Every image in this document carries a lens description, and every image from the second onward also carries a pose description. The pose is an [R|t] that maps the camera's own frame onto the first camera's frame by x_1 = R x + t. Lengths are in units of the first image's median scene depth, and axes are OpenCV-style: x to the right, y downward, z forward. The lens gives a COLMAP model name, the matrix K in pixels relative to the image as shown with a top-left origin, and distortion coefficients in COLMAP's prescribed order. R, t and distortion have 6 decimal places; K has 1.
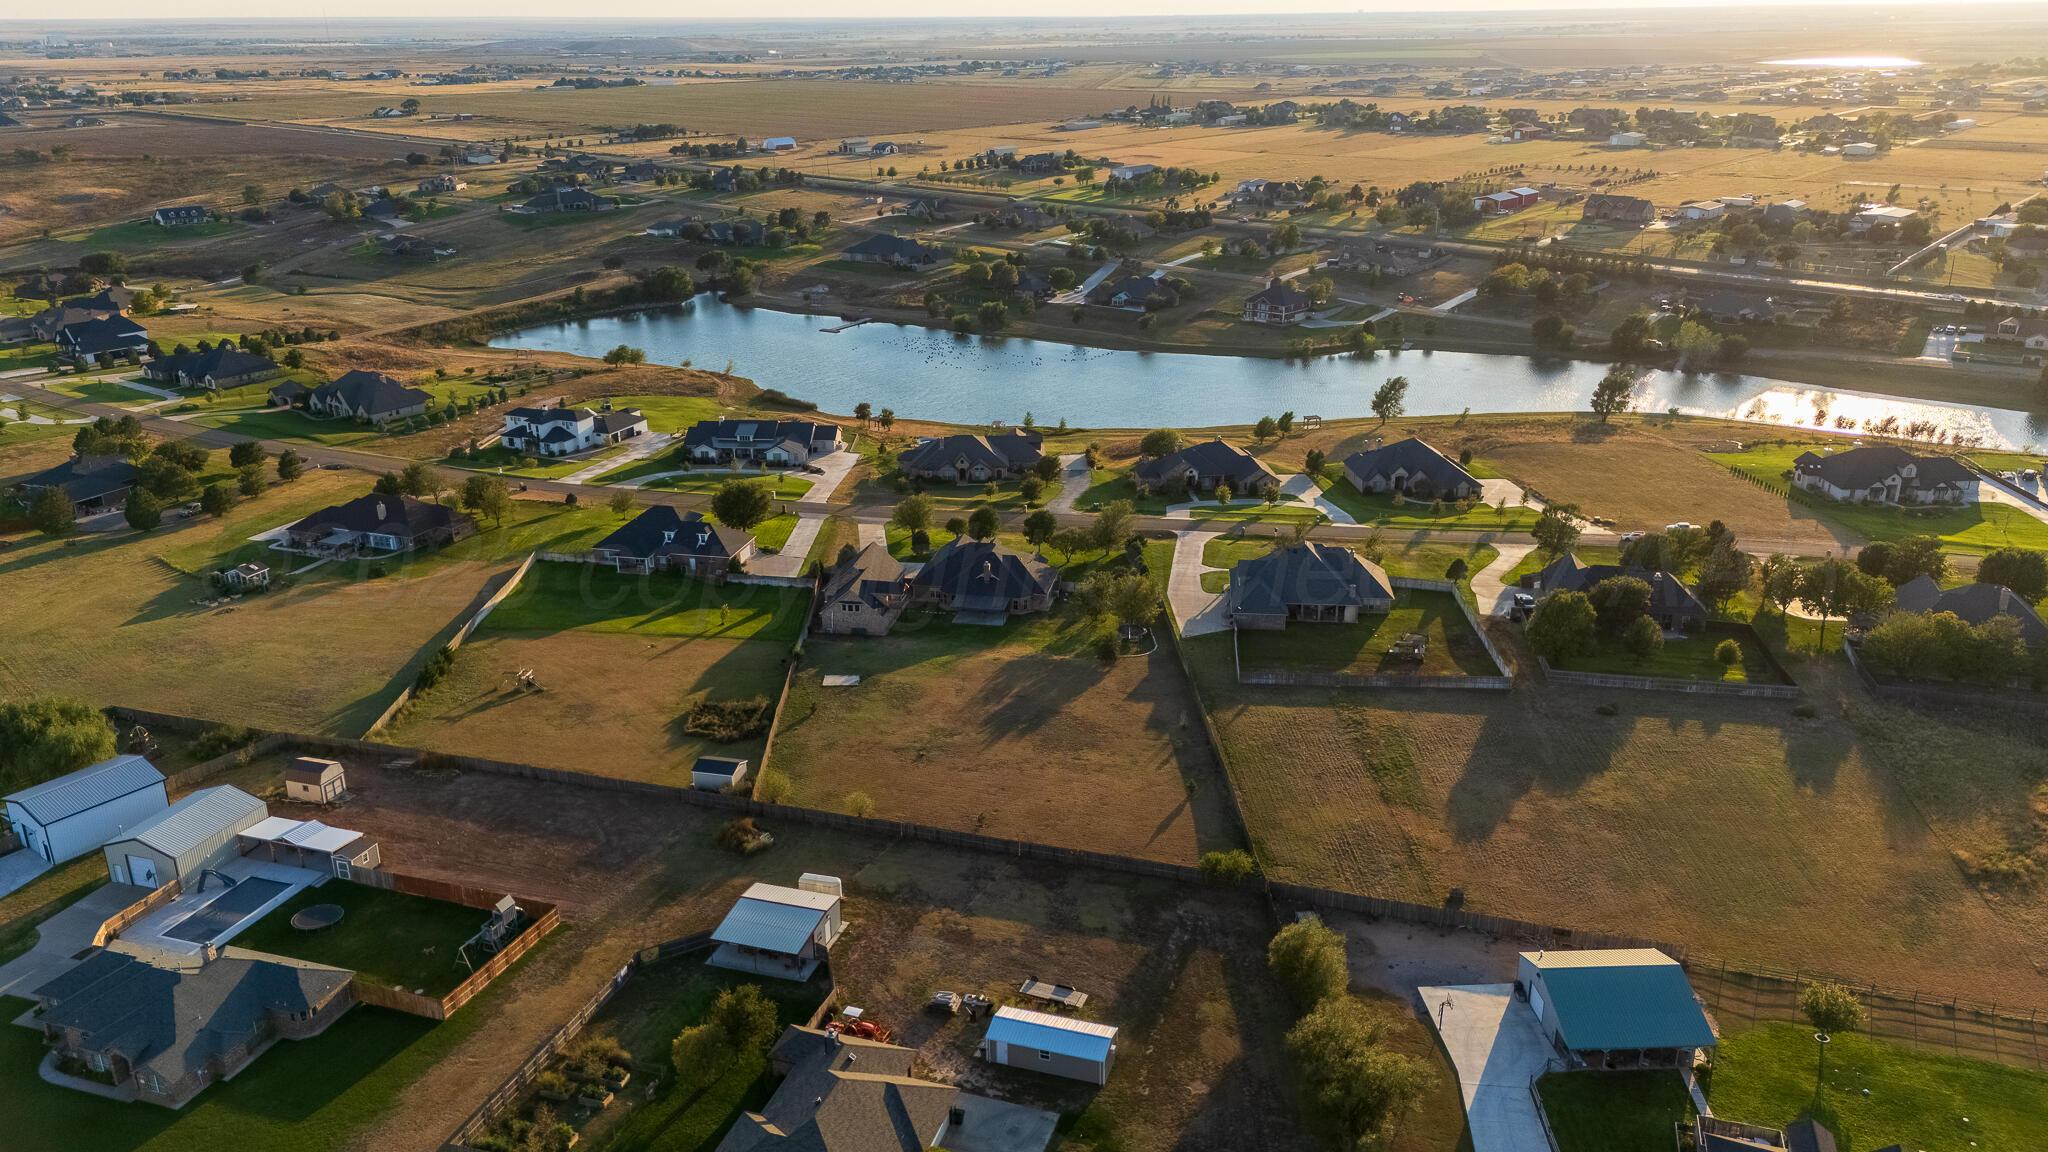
lens RADIAL K [[1475.2, 0, 1028.9], [0, 1475.2, 578.6], [0, 0, 1]] dist [0.014571, -0.002920]
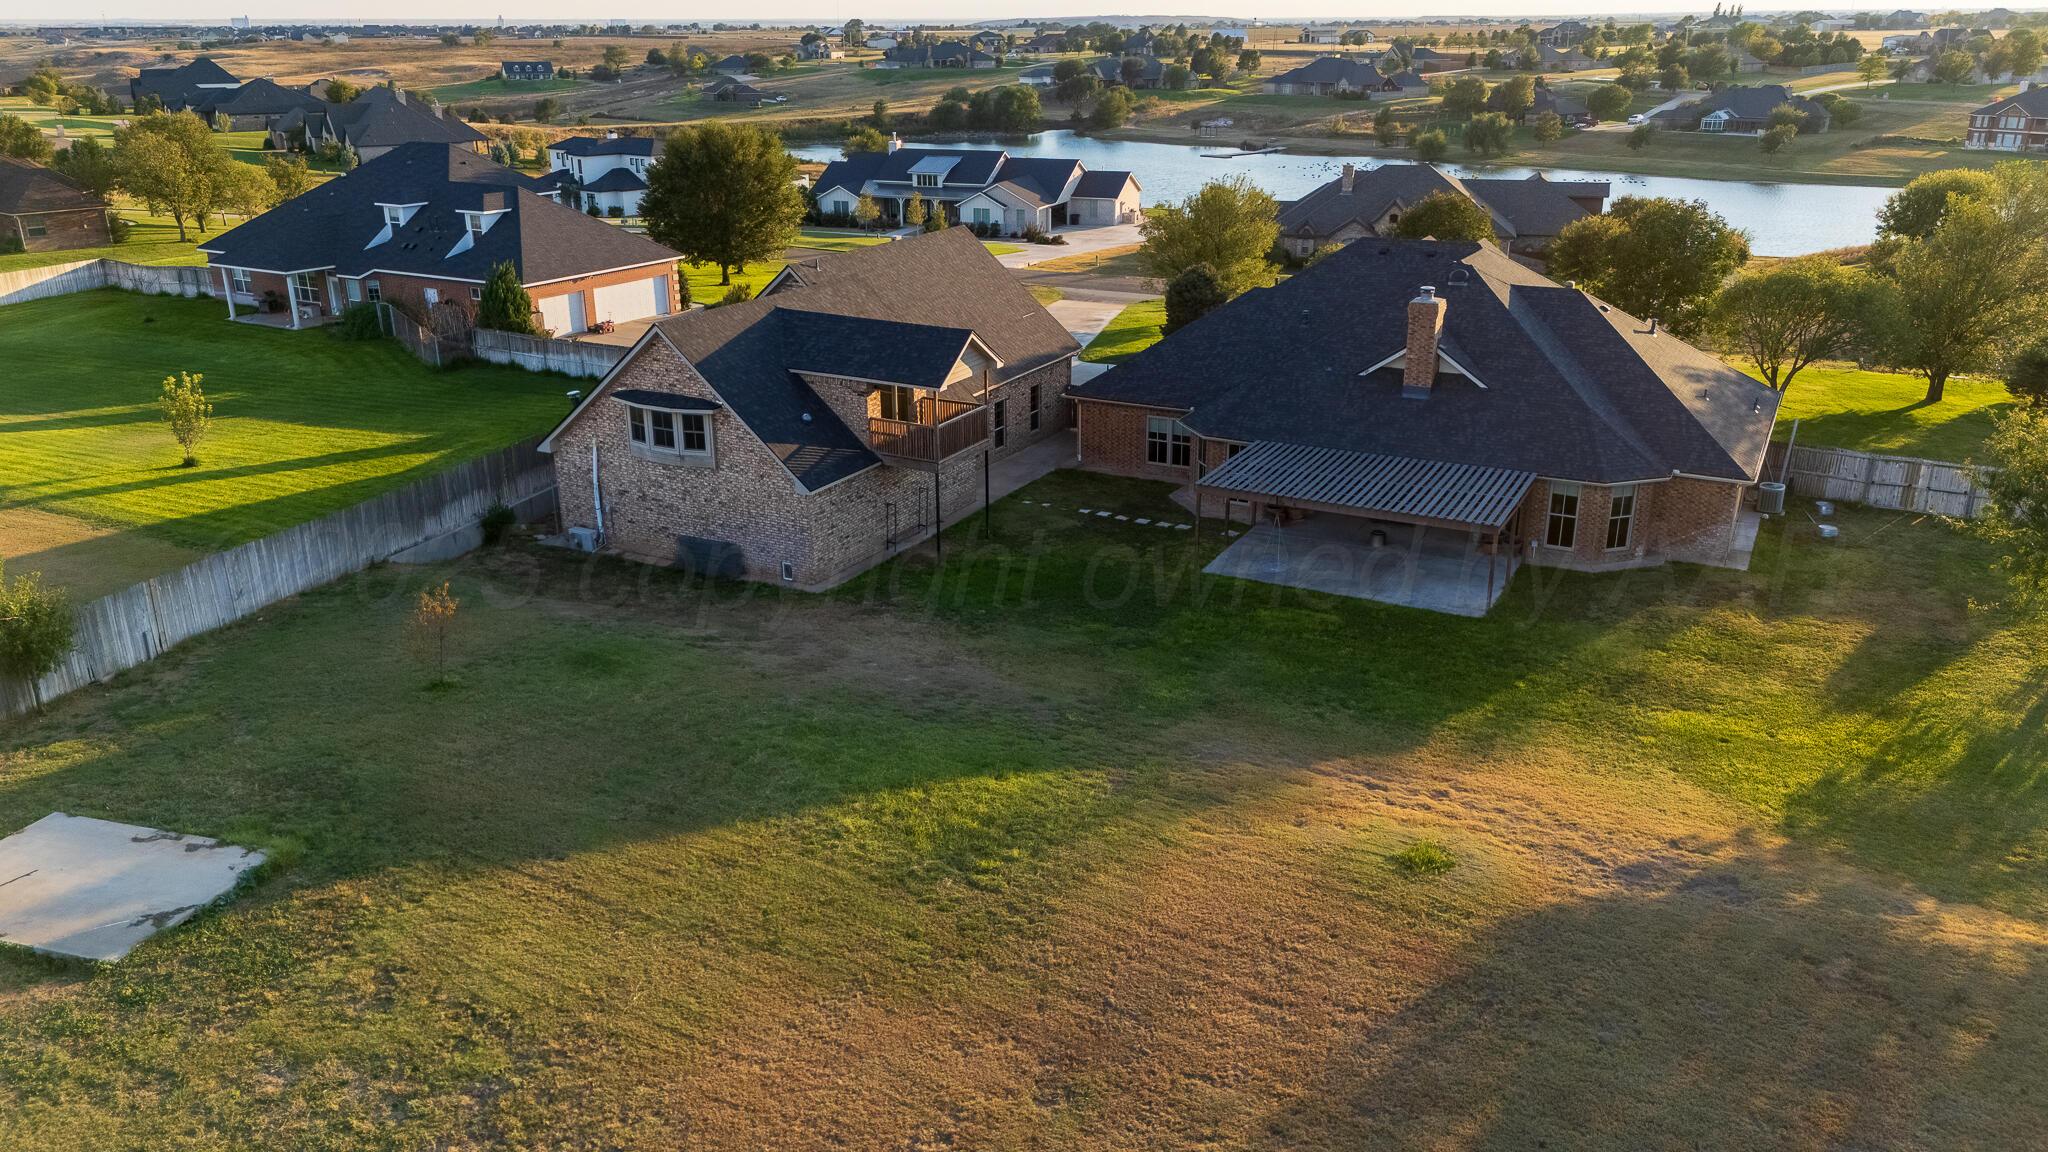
lens RADIAL K [[1475.2, 0, 1027.8], [0, 1475.2, 577.0], [0, 0, 1]] dist [0.014571, -0.002920]
pose [[0.951115, 0.109397, -0.288812, -0.012672], [-0.110945, 0.993765, 0.011057, 0.021074], [0.288221, 0.021526, 0.957322, 0.553749]]
